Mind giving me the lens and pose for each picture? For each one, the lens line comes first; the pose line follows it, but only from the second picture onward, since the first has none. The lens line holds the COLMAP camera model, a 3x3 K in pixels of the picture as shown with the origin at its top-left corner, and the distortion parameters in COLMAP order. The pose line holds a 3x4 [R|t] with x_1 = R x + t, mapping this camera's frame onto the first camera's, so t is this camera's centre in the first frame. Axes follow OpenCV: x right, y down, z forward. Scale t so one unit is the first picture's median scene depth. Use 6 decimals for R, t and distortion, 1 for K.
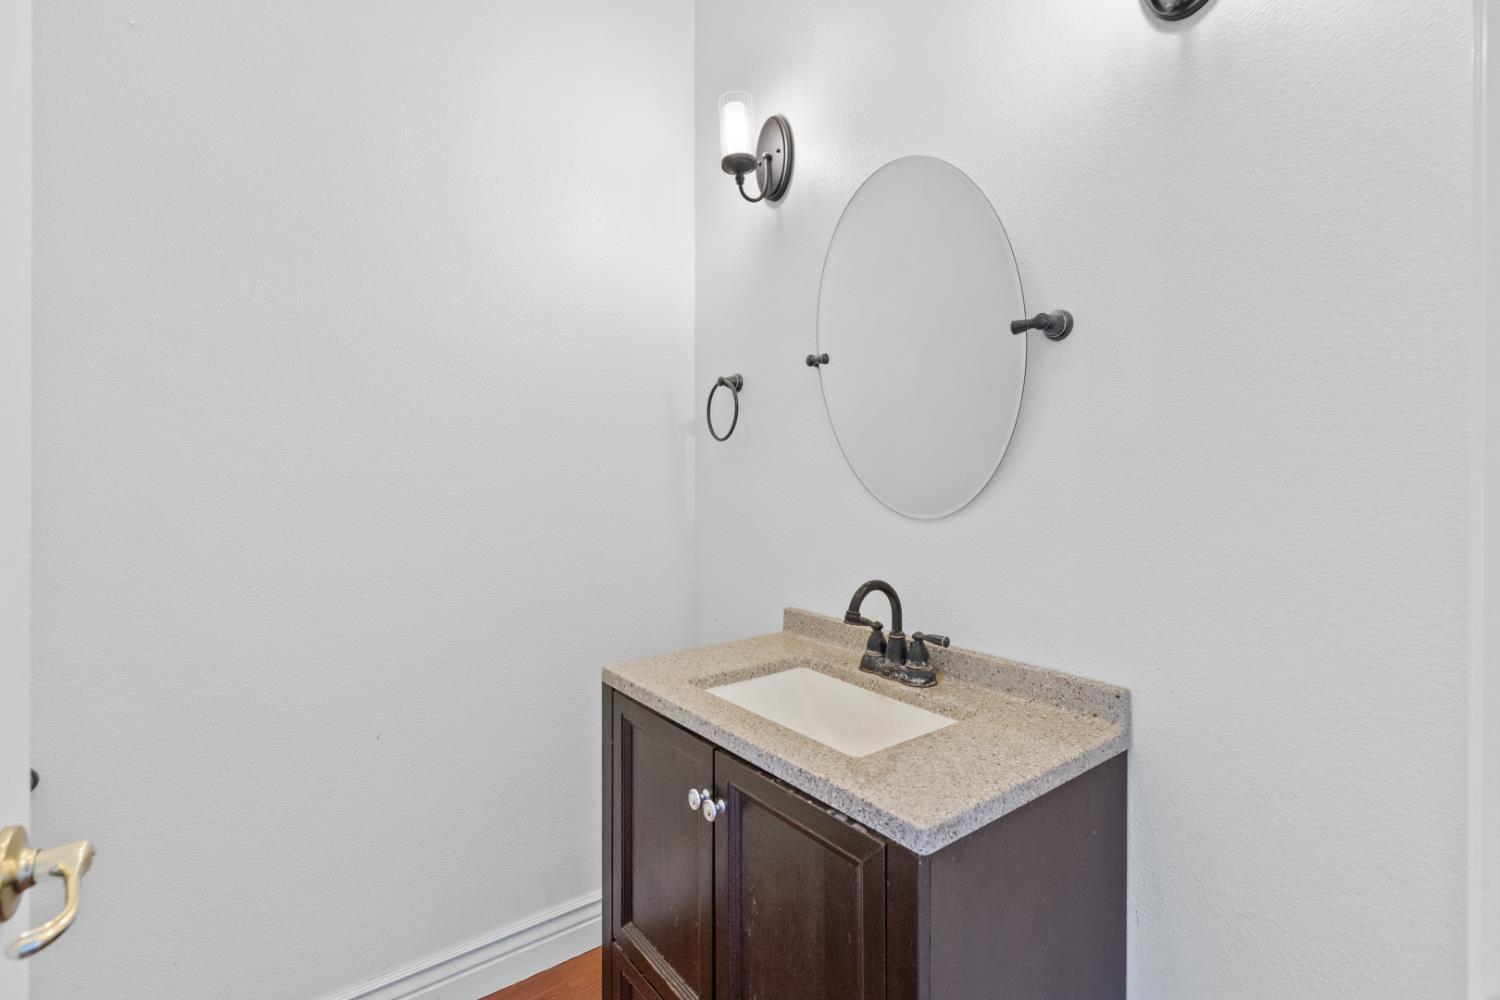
lens RADIAL K [[685.6, 0, 753.2], [0, 685.6, 494.3], [0, 0, 1]] dist [-0.002183, 0.000145]
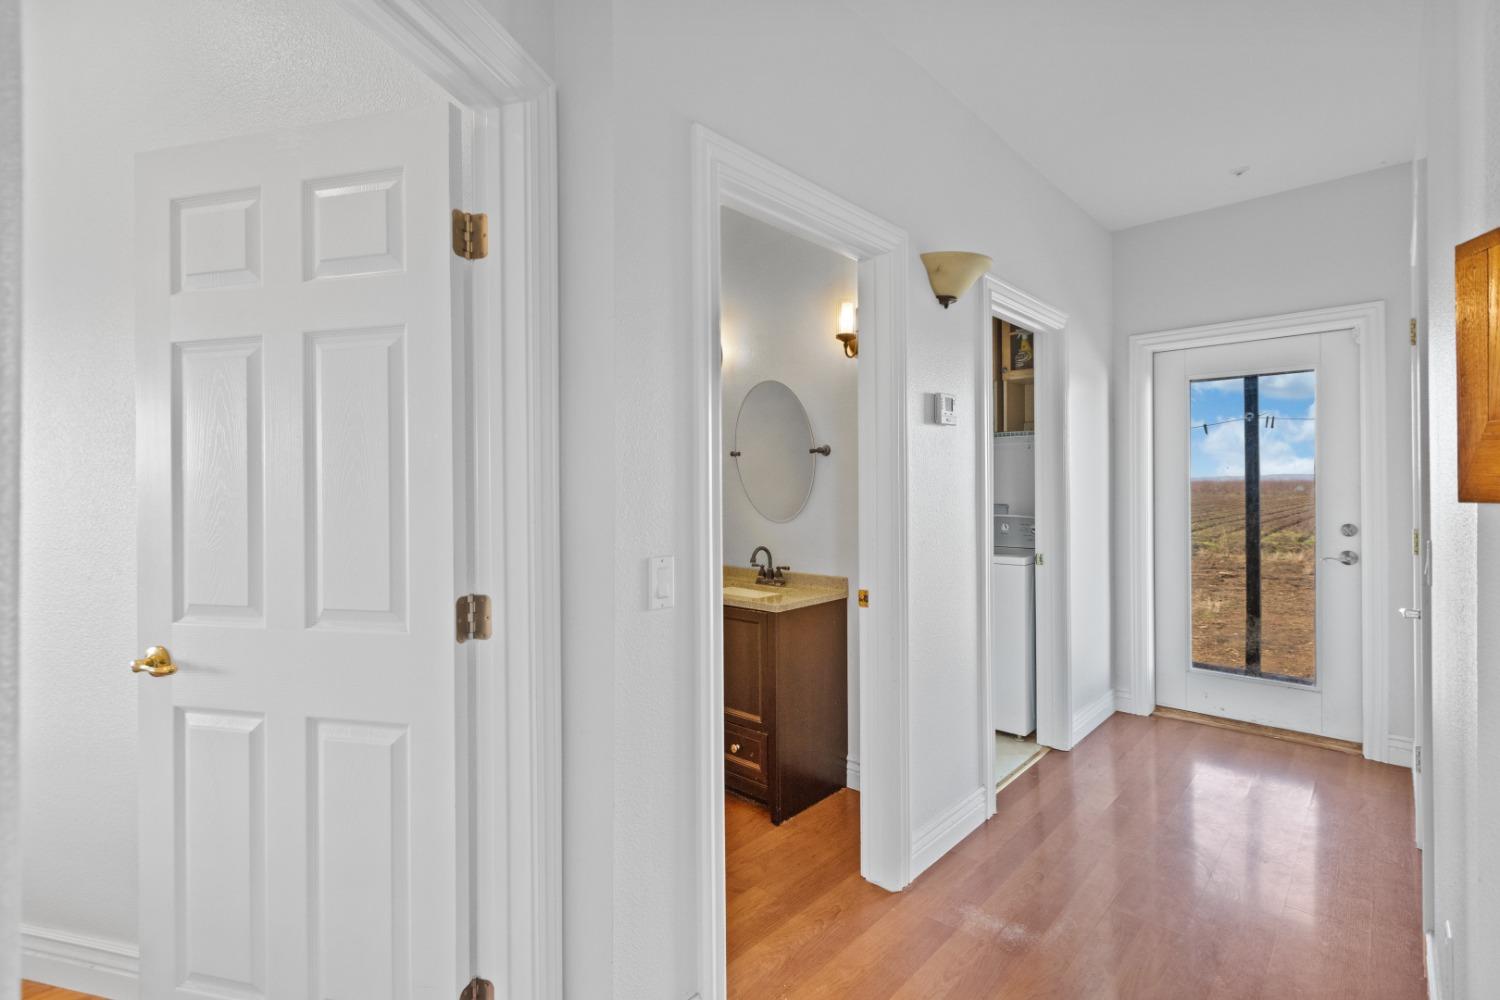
lens RADIAL K [[685.6, 0, 746.4], [0, 685.6, 496.1], [0, 0, 1]] dist [-0.002183, 0.000145]
pose [[0.986497, -0.000357, 0.163779, -0.288345], [0.006467, 0.999303, -0.036775, 0.033540], [-0.163651, 0.037337, 0.985811, -1.477153]]
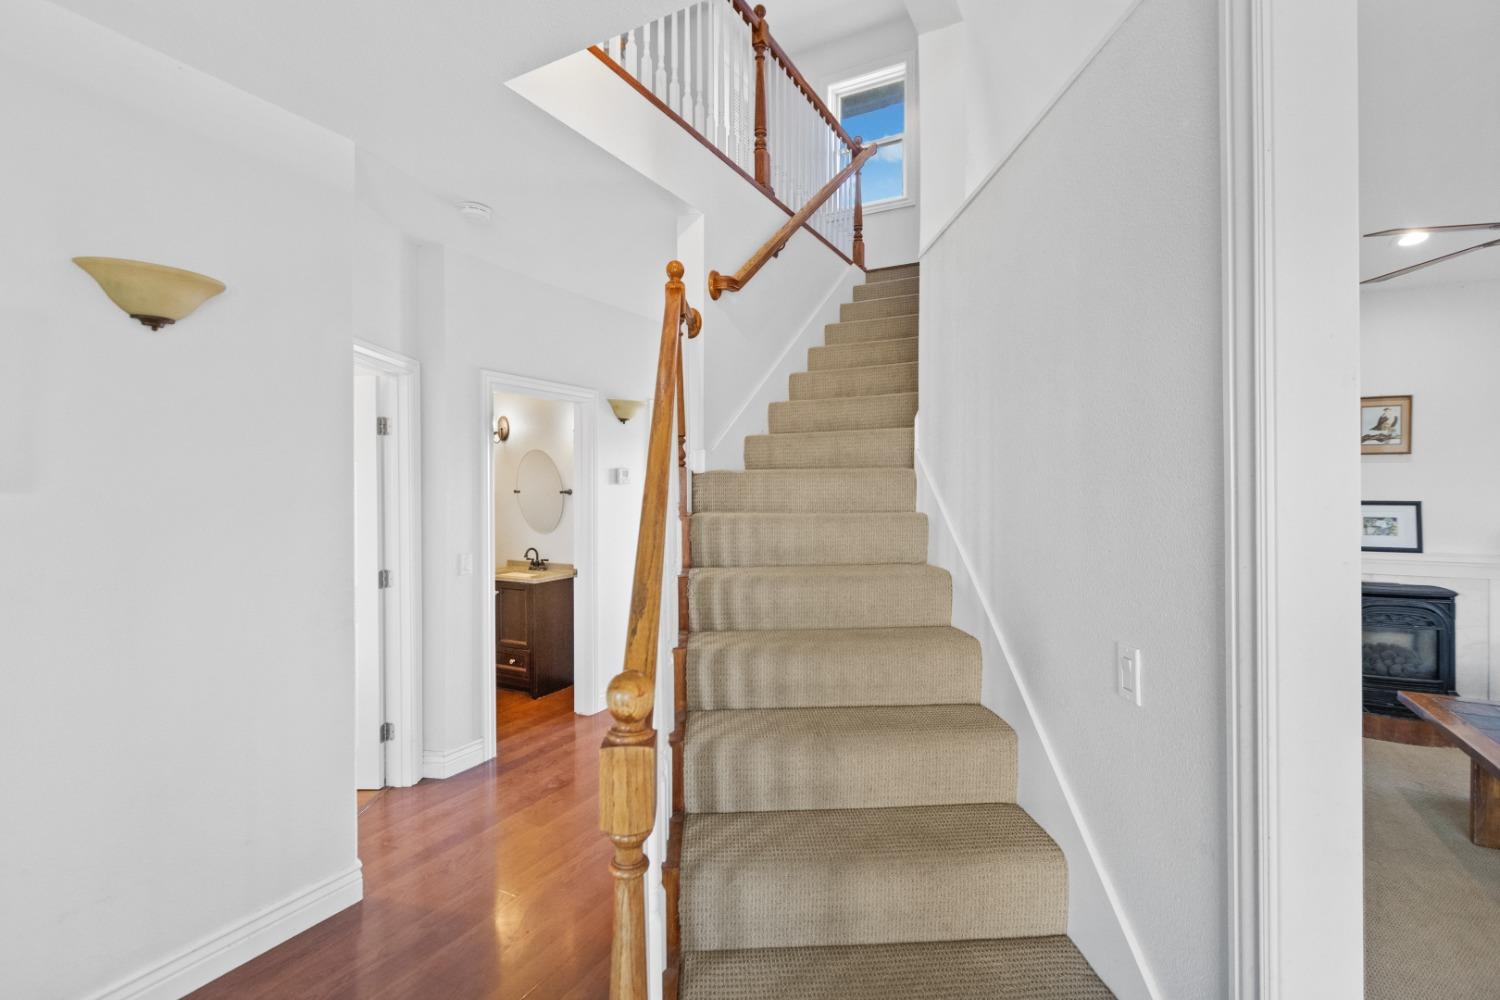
lens RADIAL K [[685.6, 0, 748.7], [0, 685.6, 497.7], [0, 0, 1]] dist [-0.002183, 0.000145]
pose [[0.911934, -0.000269, 0.410336, -0.336732], [0.013179, 0.999503, -0.028635, -0.043717], [-0.410124, 0.031521, 0.911485, -3.419623]]
